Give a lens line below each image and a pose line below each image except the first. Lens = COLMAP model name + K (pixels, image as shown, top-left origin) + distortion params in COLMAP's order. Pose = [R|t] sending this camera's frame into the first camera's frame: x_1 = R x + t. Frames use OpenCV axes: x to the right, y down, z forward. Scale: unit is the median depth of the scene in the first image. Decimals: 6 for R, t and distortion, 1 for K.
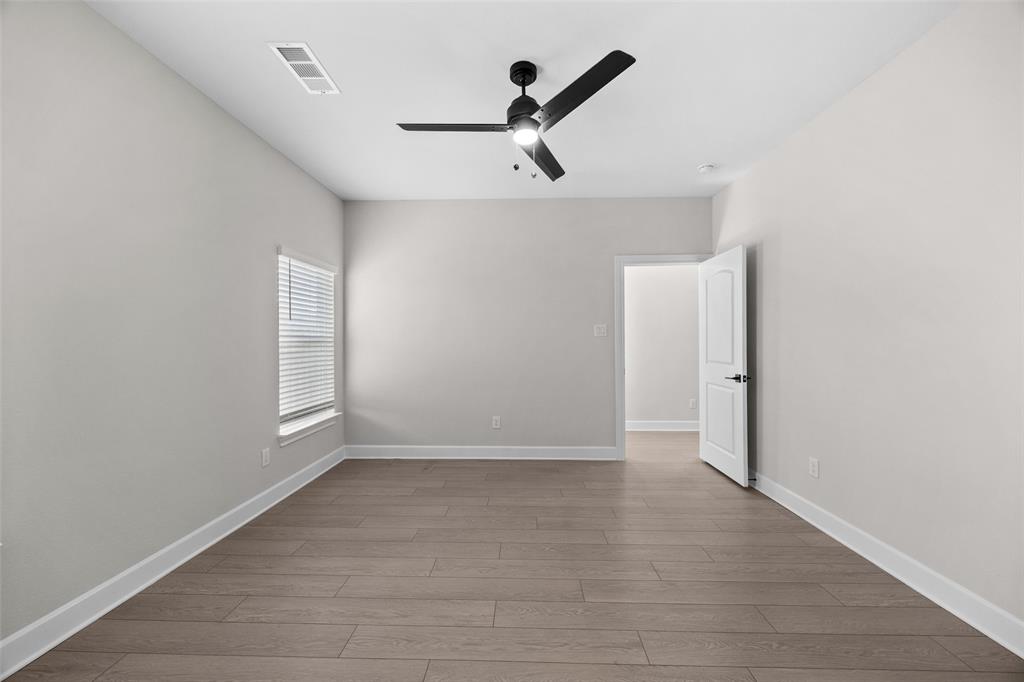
lens RADIAL K [[389.4, 0, 513.8], [0, 389.4, 342.1], [0, 0, 1]] dist [-0.000272, -0.000279]
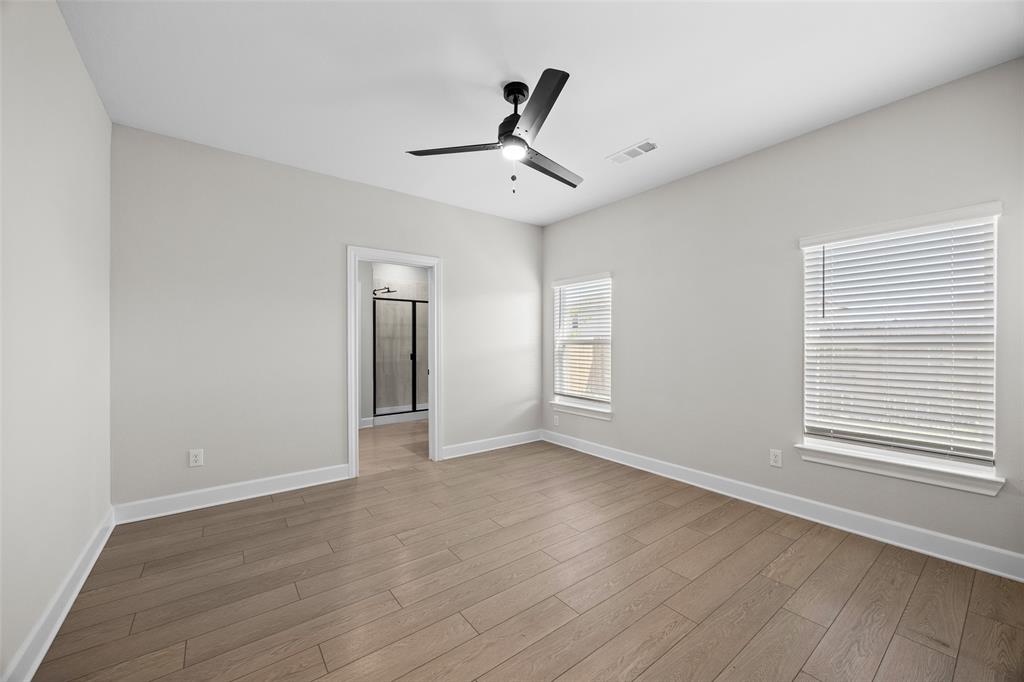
lens RADIAL K [[391.8, 0, 513.8], [0, 391.8, 343.3], [0, 0, 1]] dist [-0.000816, 0.000069]
pose [[-0.773316, 0.001894, -0.634018, 0.496825], [-0.000723, 0.999992, 0.003870, -0.004858], [0.634021, 0.003451, -0.773308, 1.278222]]
